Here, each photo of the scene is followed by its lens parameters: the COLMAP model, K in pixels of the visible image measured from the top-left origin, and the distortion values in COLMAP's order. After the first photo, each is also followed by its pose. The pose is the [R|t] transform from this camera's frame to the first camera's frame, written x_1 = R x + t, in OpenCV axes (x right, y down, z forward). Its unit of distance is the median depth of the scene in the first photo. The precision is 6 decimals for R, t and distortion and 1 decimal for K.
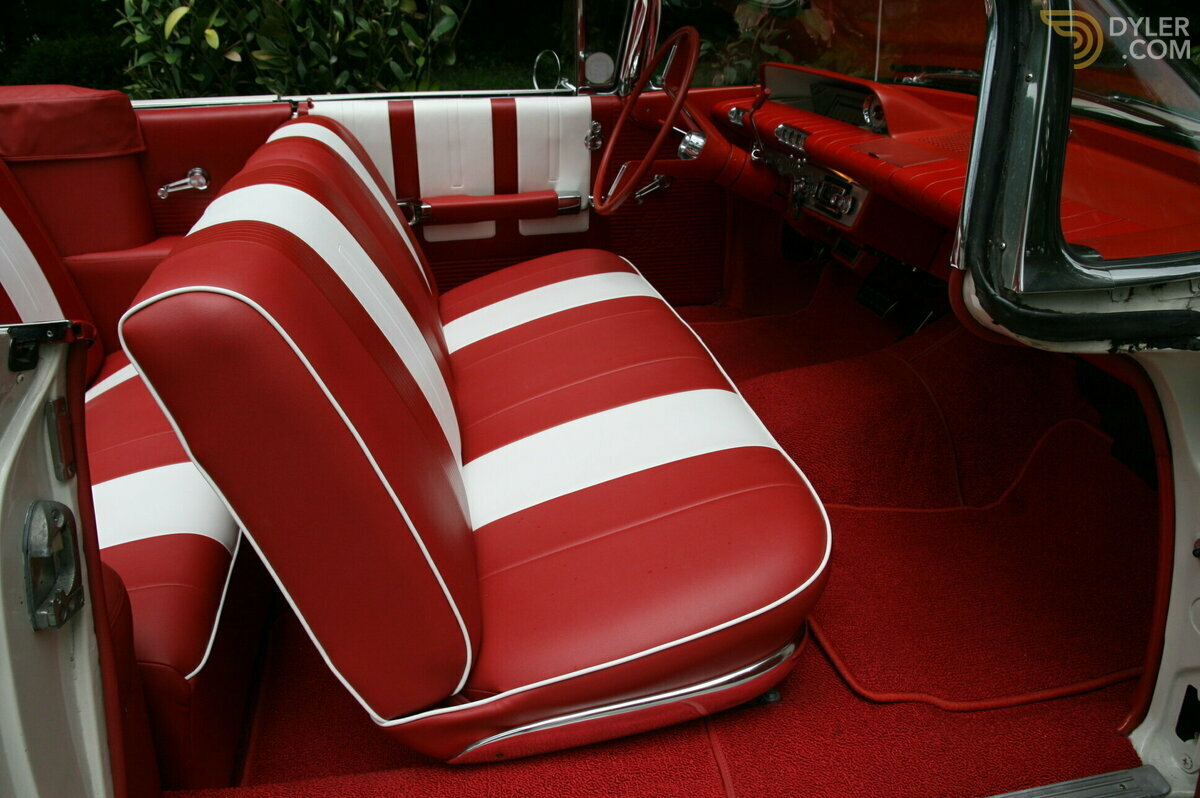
lens RADIAL K [[938.8, 0, 600.0], [0, 938.8, 406.0], [0, 0, 1]] dist [-0.139982, 0.109237]
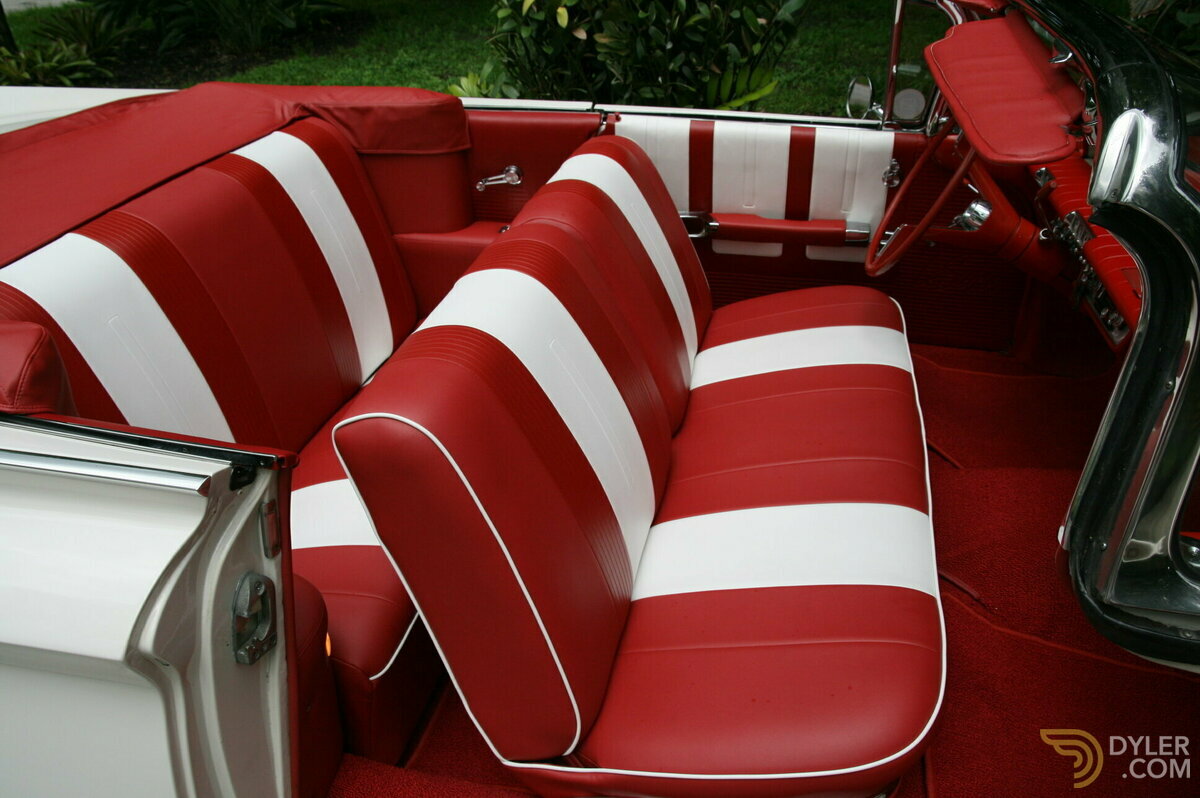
lens RADIAL K [[938.8, 0, 600.0], [0, 938.8, 406.0], [0, 0, 1]] dist [-0.139982, 0.109237]
pose [[0.916440, 0.194163, -0.349912, 0.099186], [-0.155970, 0.978562, 0.134500, -0.137461], [0.368525, -0.068686, 0.927077, -0.022058]]
